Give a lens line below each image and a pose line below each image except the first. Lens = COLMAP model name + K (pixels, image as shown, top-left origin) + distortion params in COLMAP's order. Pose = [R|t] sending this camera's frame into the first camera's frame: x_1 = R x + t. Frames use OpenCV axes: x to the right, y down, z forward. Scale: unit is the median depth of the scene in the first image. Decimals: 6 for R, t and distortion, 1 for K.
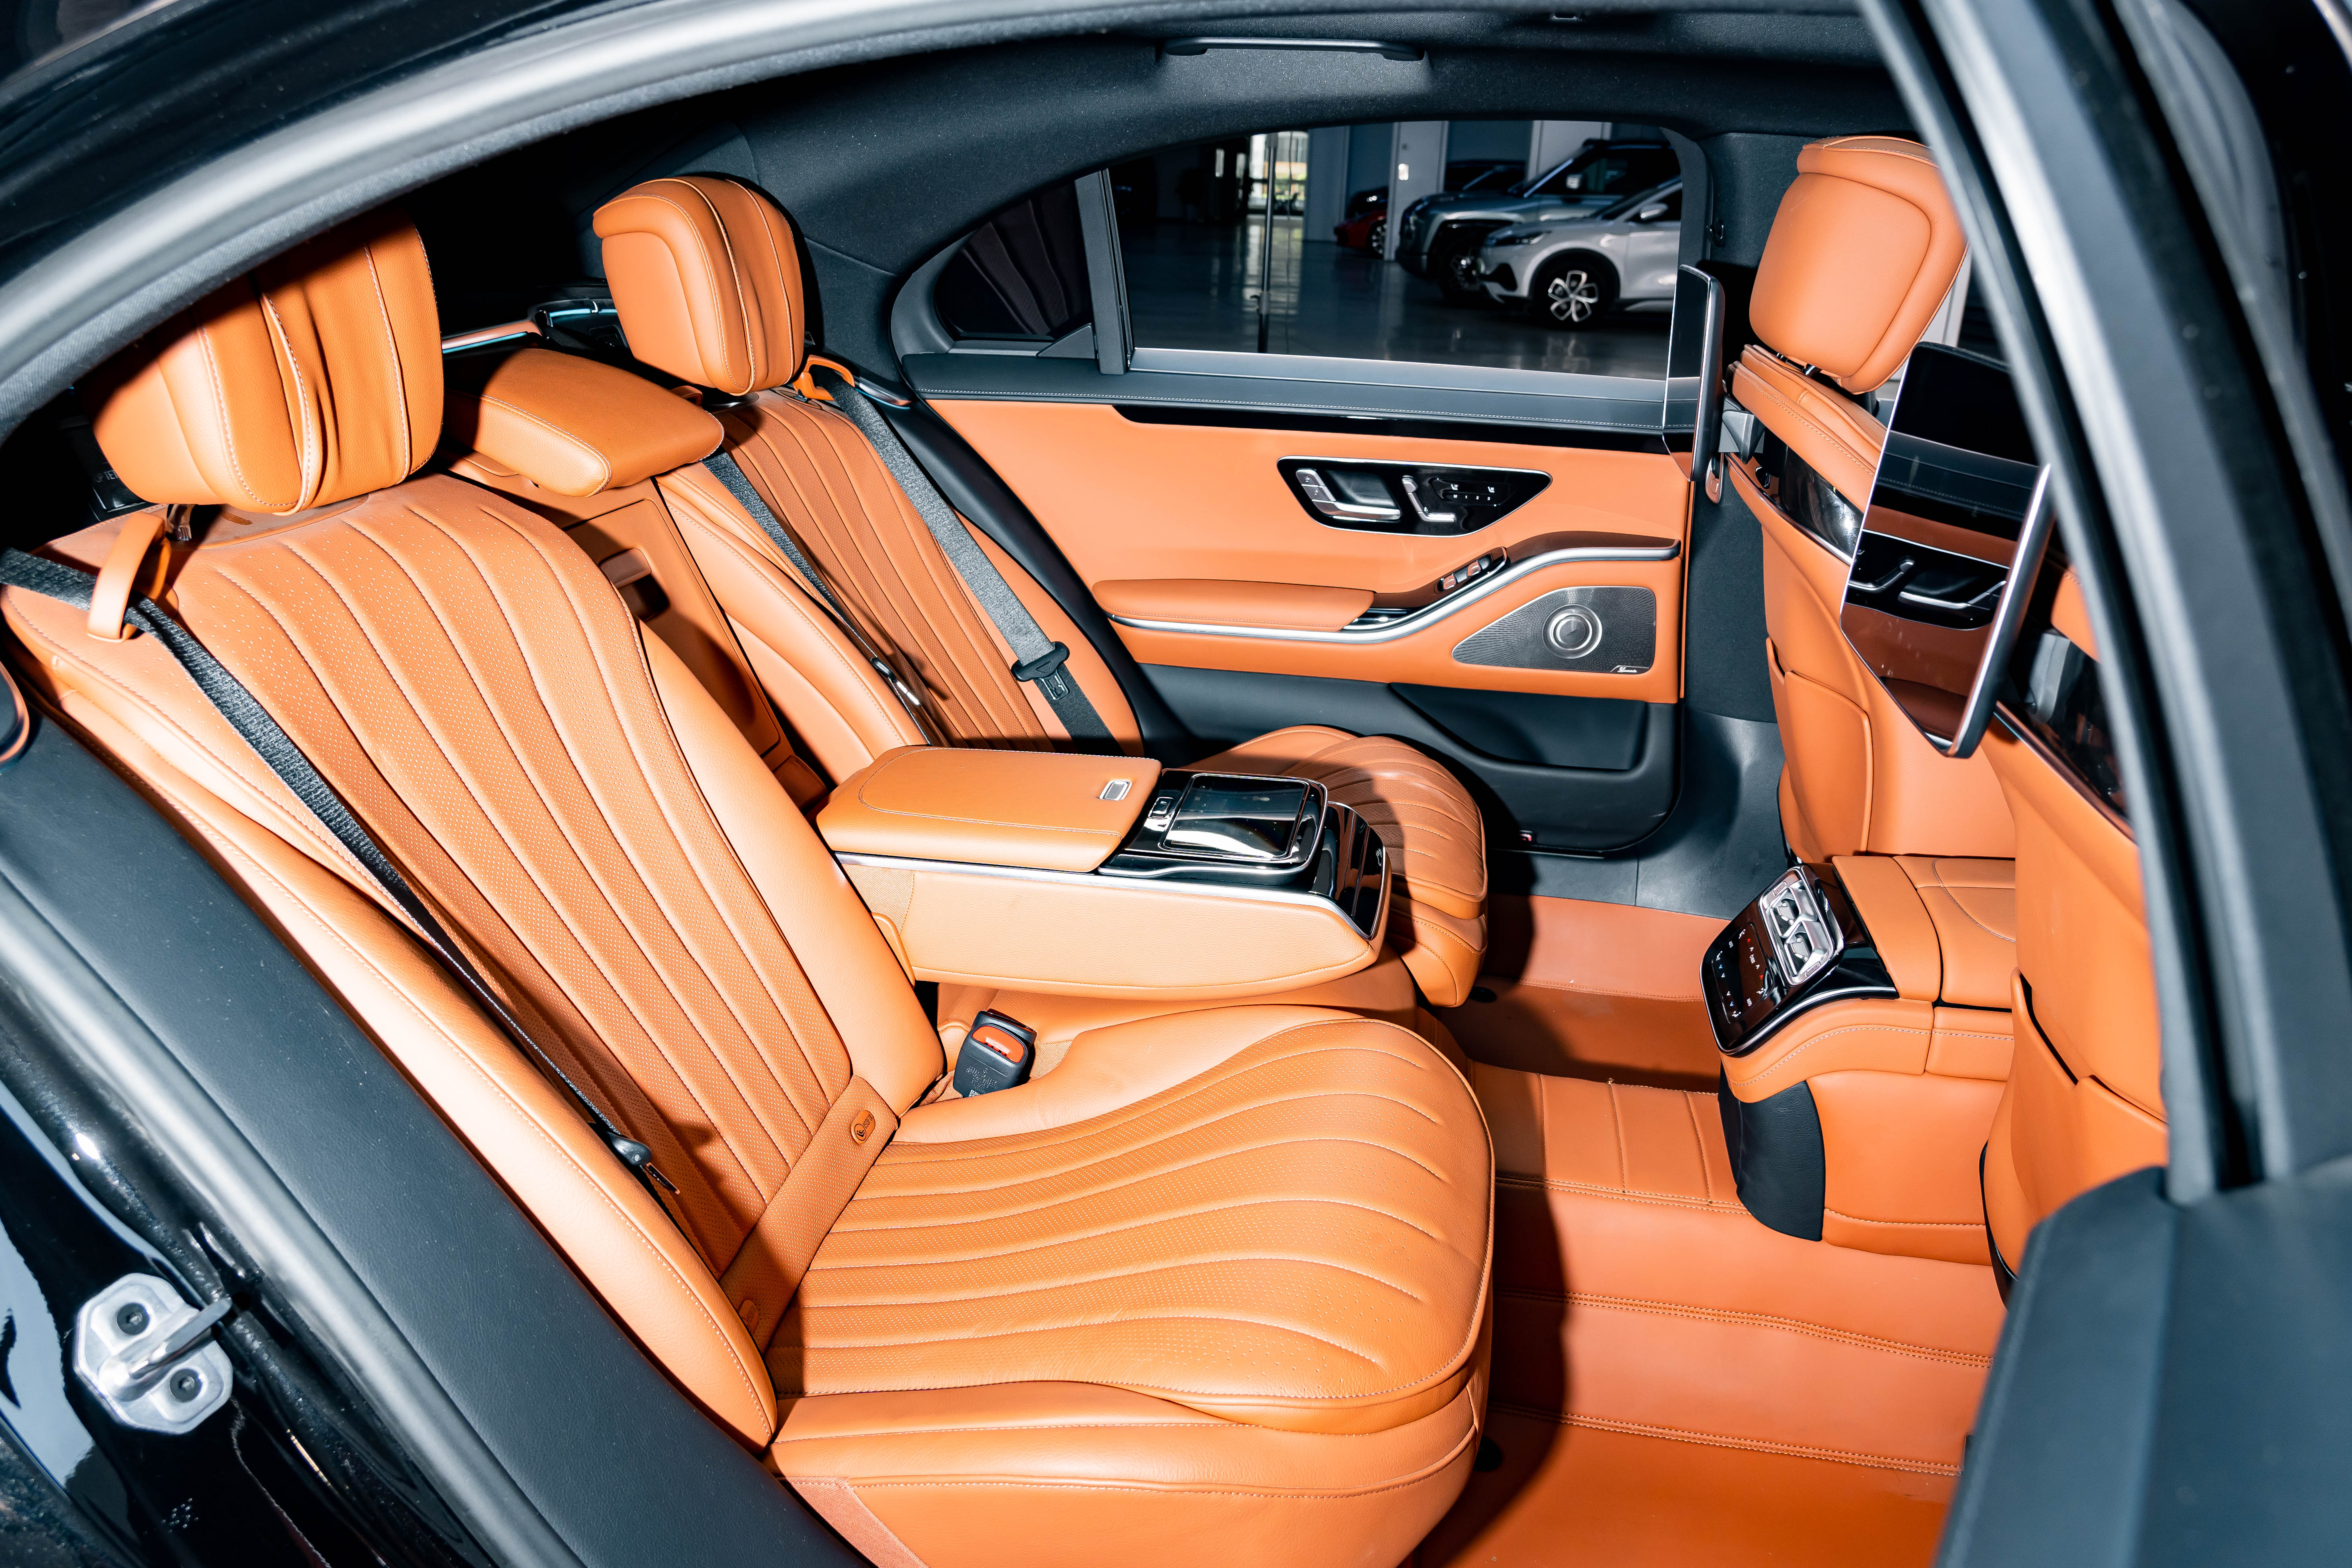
lens RADIAL K [[1637.7, 0, 1176.3], [0, 1637.7, 770.8], [0, 0, 1]] dist [-0.020533, 0.003300]
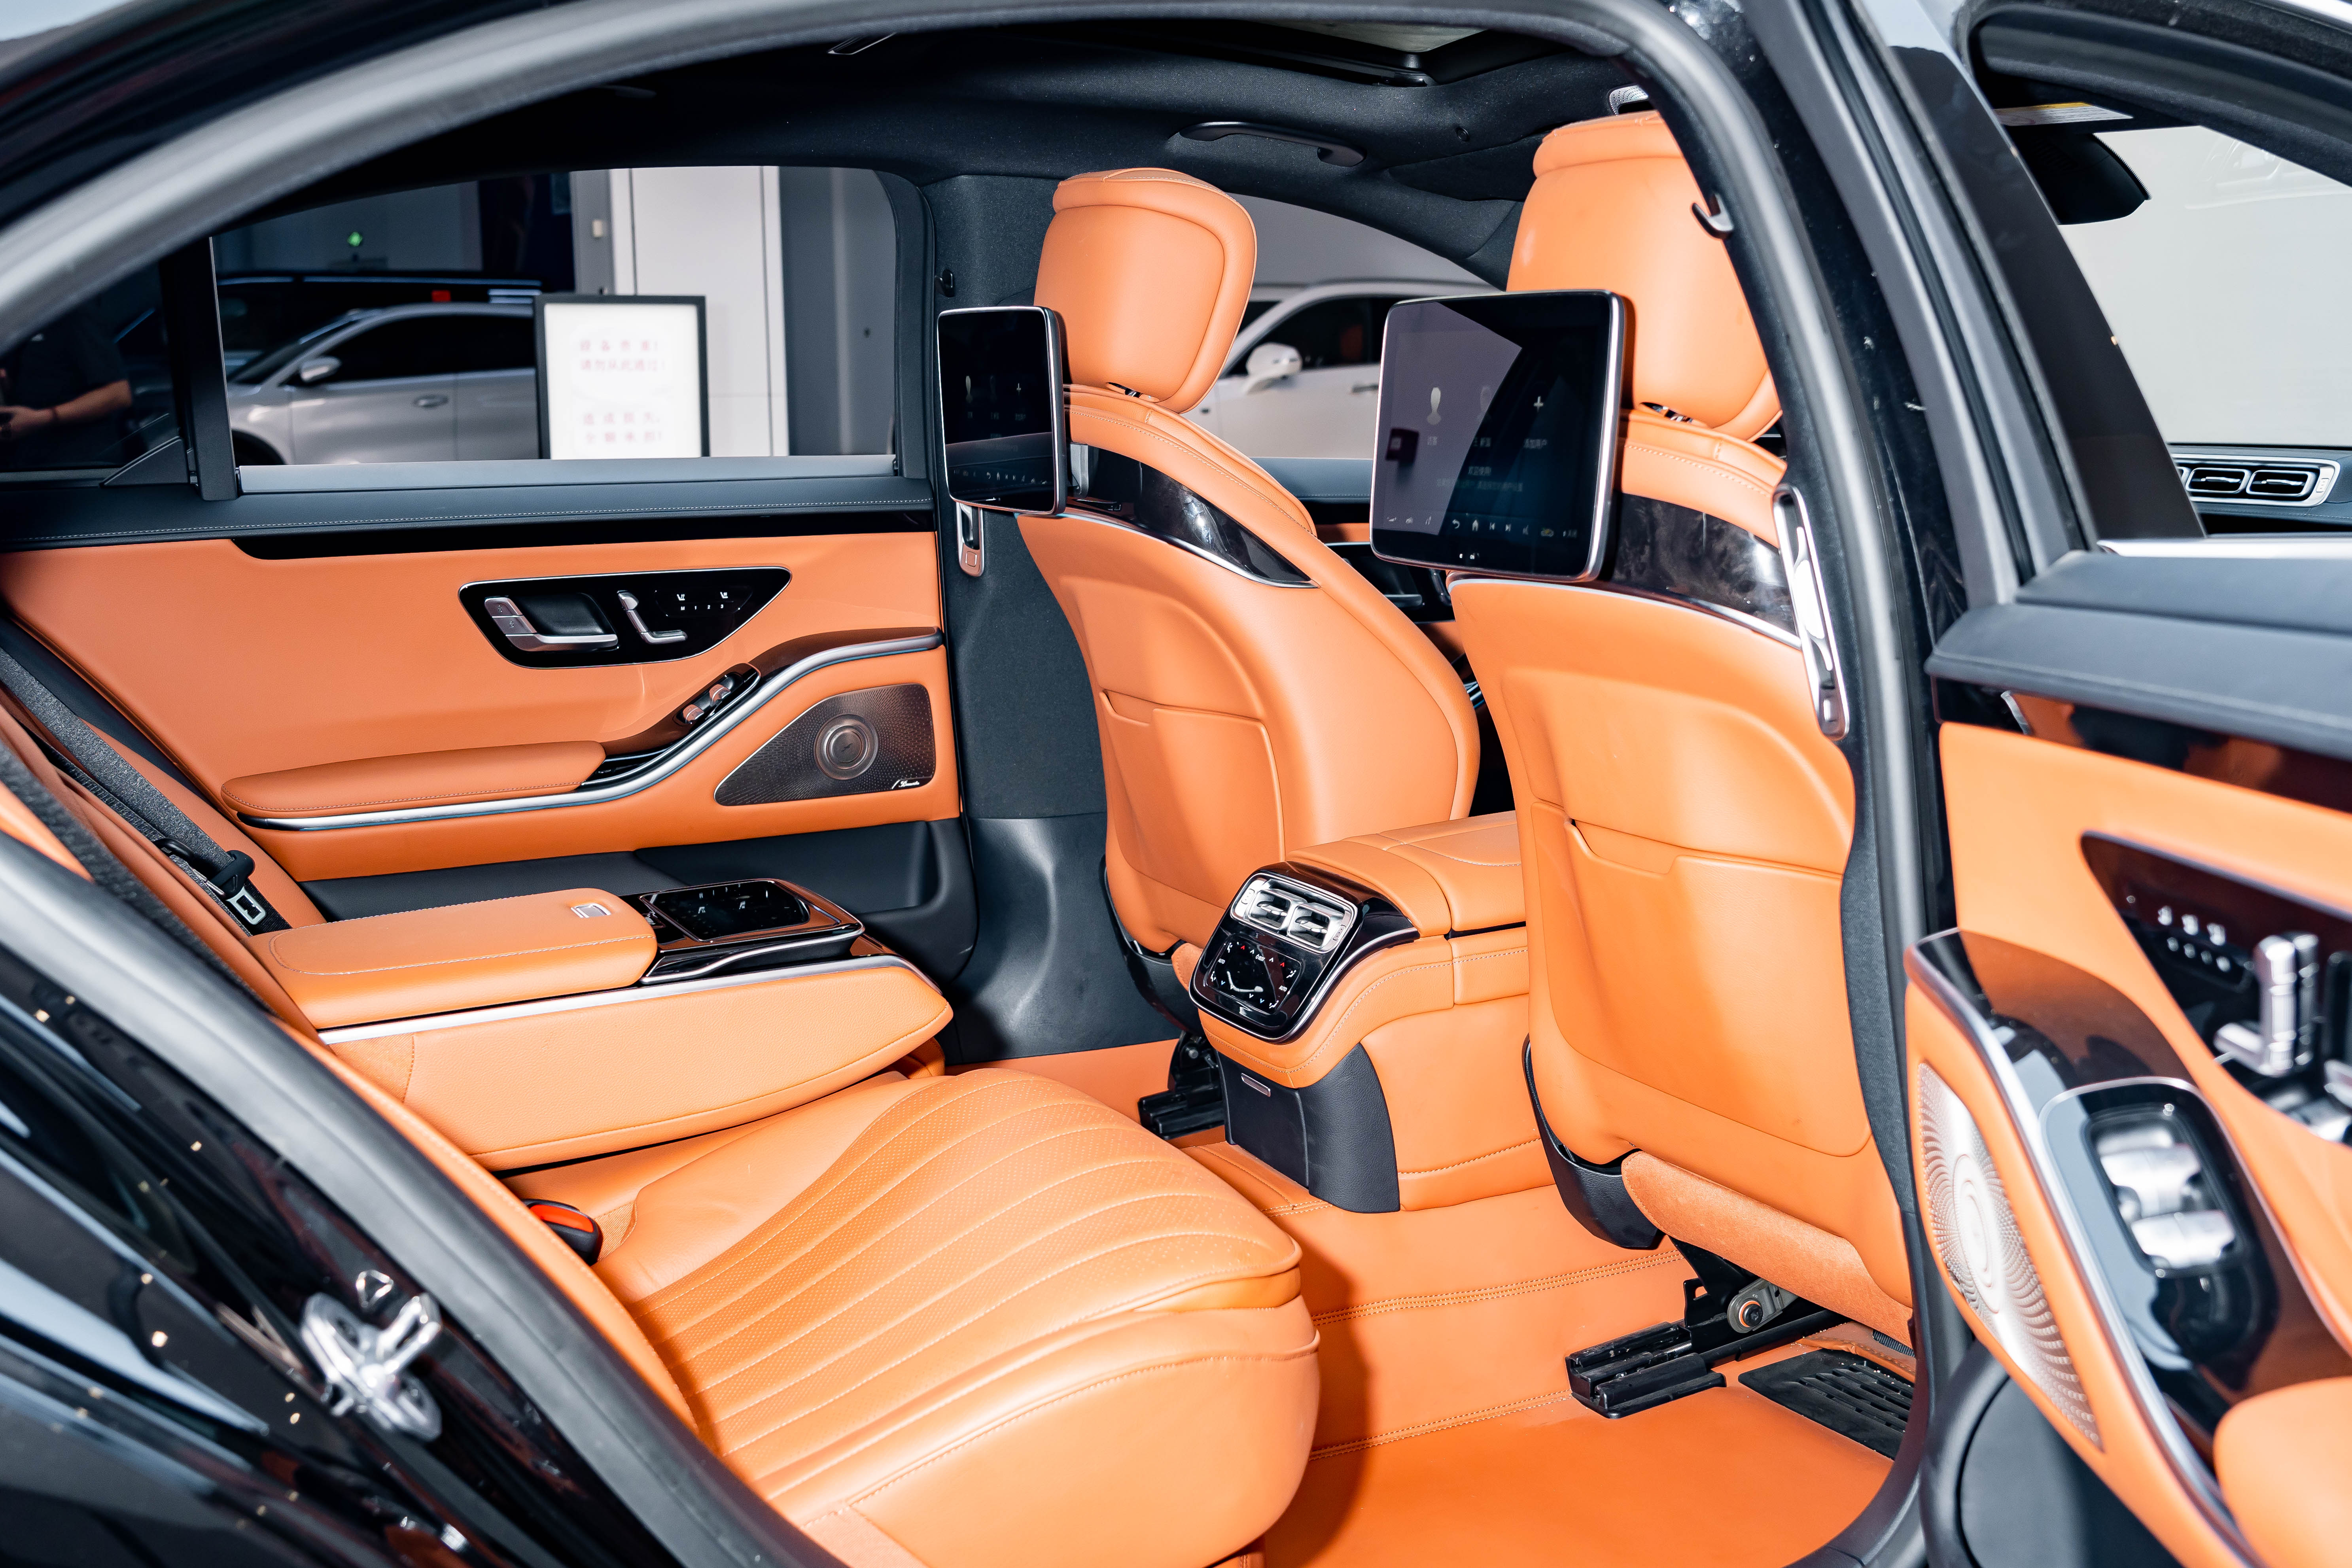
lens RADIAL K [[2596.7, 0, 1176.0], [0, 2596.7, 784.0], [0, 0, 1]] dist [0.034393, 0.013198]
pose [[0.808574, -0.139851, 0.571533, -0.387194], [0.239516, 0.965455, -0.102613, 0.111096], [-0.537439, 0.219862, 0.814138, -0.181925]]
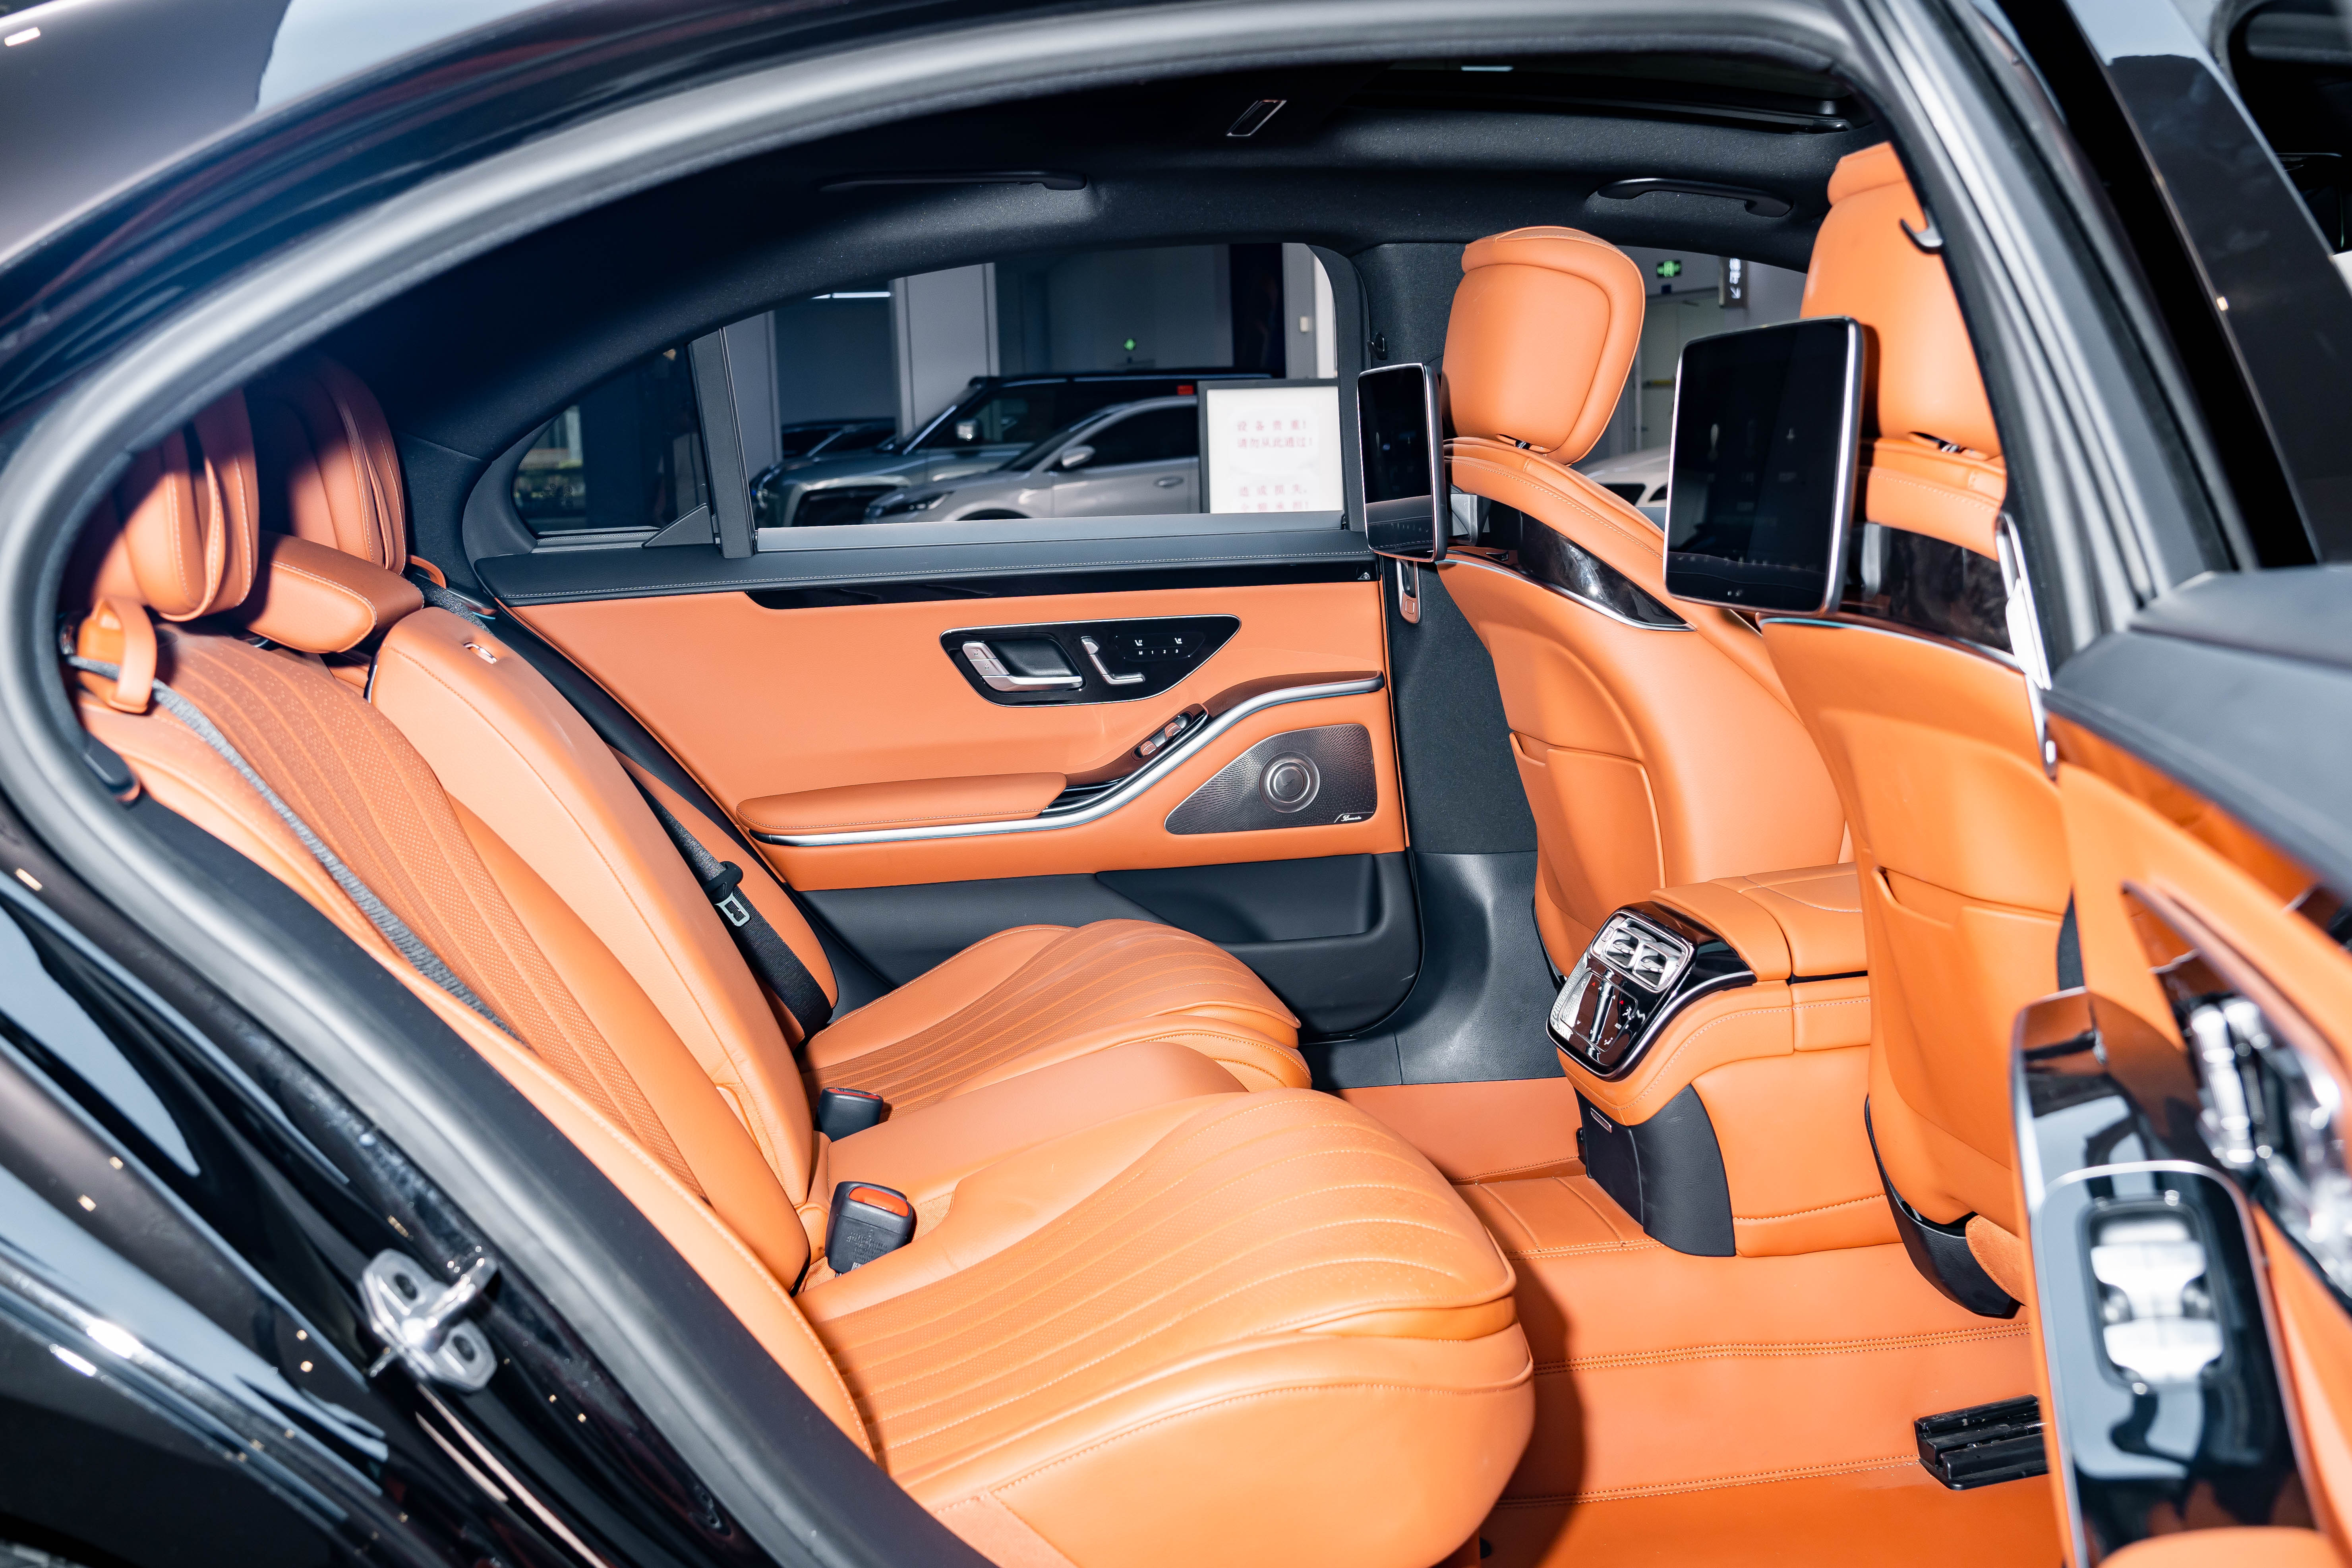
lens RADIAL K [[2370.0, 0, 1155.0], [0, 2370.0, 778.0], [0, 0, 1]] dist [0.035546, -0.032853]
pose [[0.945489, -0.112875, 0.305466, -0.227643], [0.175406, 0.966831, -0.185661, 0.142264], [-0.274377, 0.229121, 0.933927, -0.207938]]
